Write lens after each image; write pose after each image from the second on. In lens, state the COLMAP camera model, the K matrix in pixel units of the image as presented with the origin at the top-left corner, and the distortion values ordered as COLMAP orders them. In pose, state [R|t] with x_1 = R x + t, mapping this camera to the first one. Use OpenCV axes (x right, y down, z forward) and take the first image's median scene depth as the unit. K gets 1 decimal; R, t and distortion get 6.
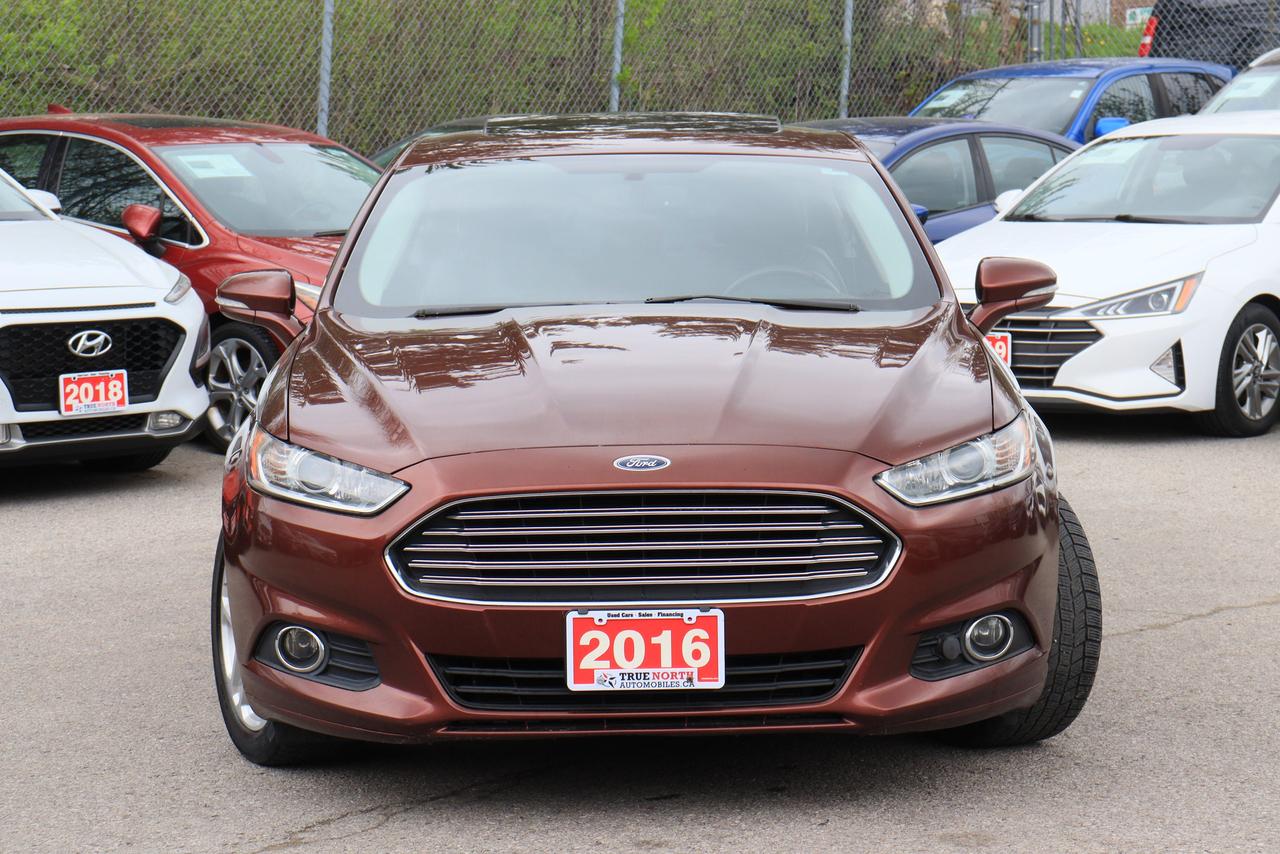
lens RADIAL K [[3017.3, 0, 642.5], [0, 3017.3, 428.8], [0, 0, 1]] dist [0.423132, 0.000000]
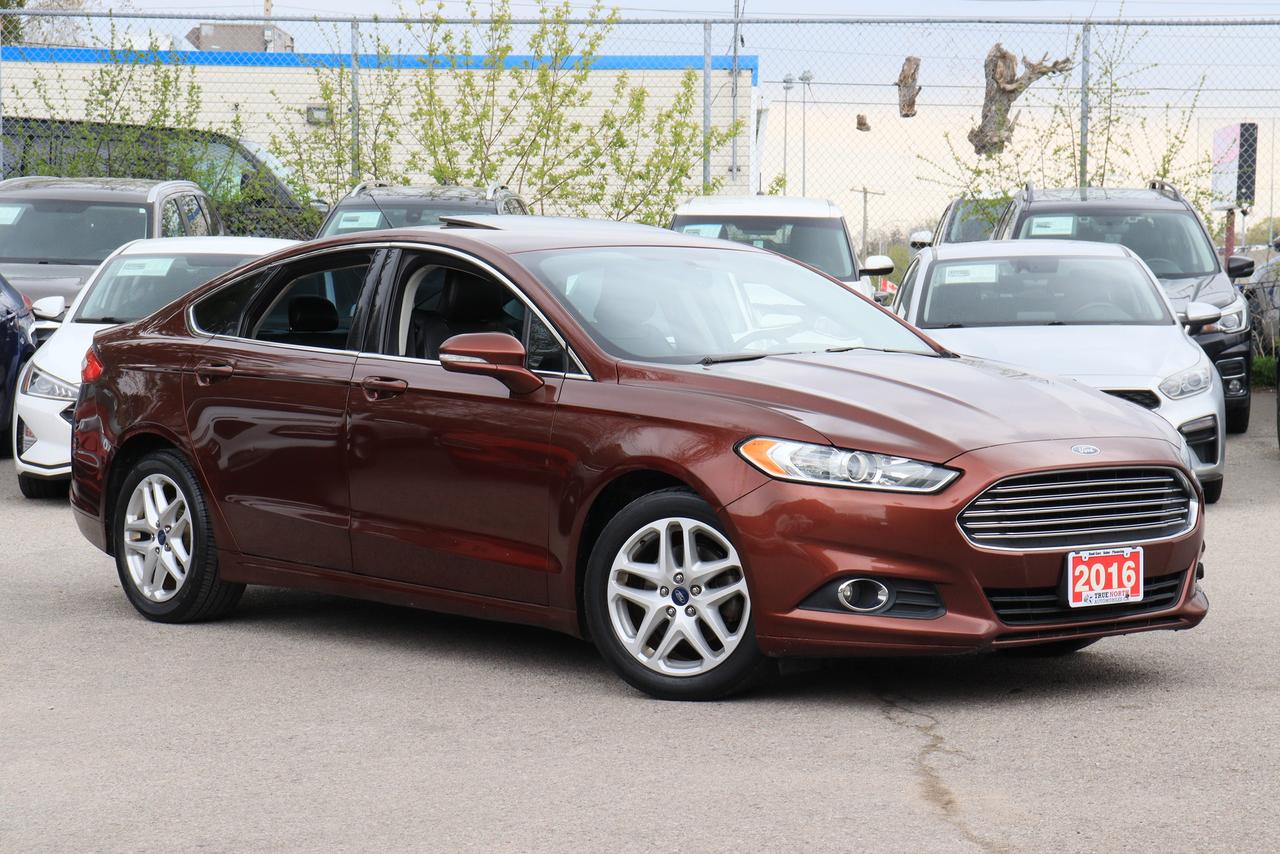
lens RADIAL K [[2919.7, 0, 638.3], [0, 2919.7, 432.2], [0, 0, 1]] dist [0.404460, 0.000000]
pose [[0.778640, -0.019896, 0.627156, -1.067425], [0.047034, 0.998536, -0.026717, 0.030785], [-0.625706, 0.050300, 0.778436, 0.027762]]
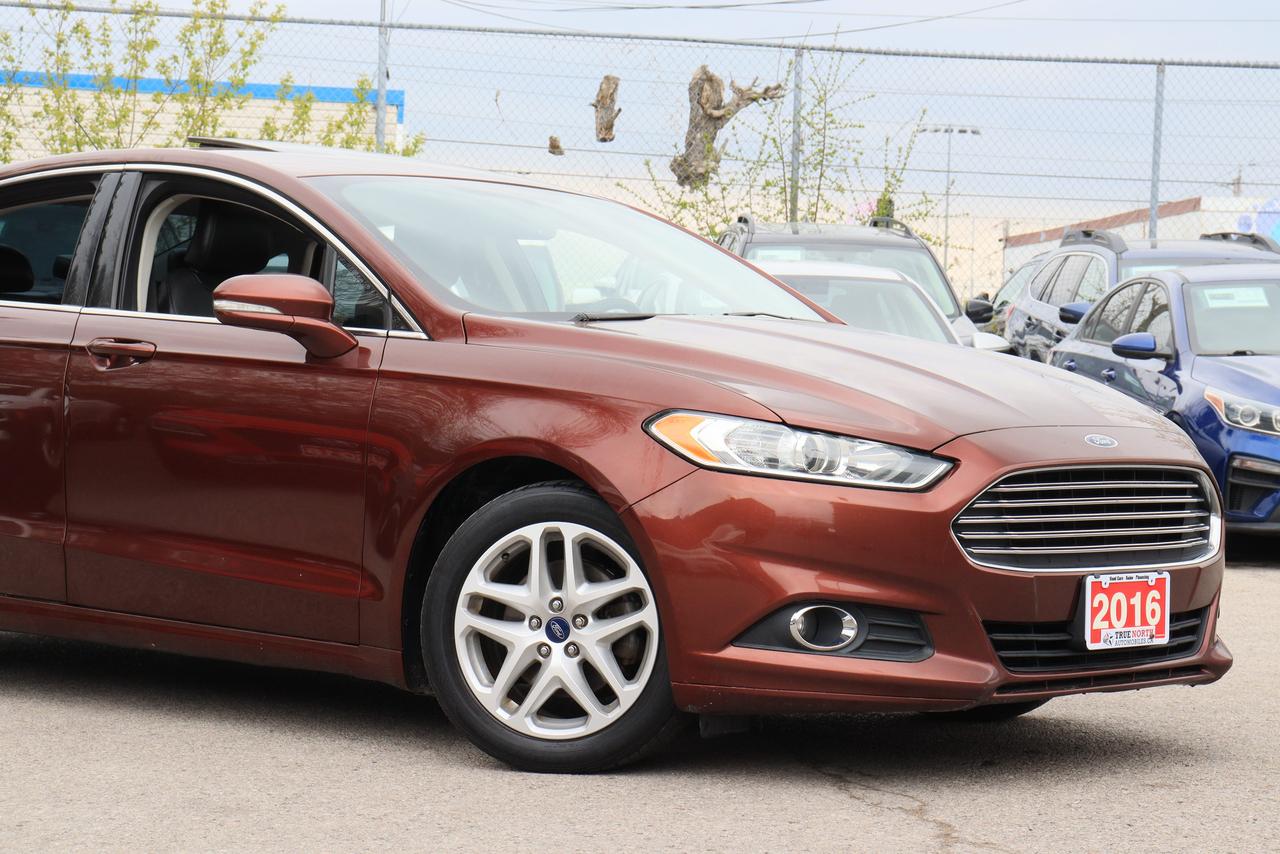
lens RADIAL K [[3017.3, 0, 643.9], [0, 3017.3, 421.2], [0, 0, 1]] dist [0.423132, 0.000000]
pose [[0.684266, 0.017270, 0.729028, -0.924637], [0.031525, 0.998084, -0.053233, 0.058117], [-0.728551, 0.059408, 0.682411, 0.369726]]
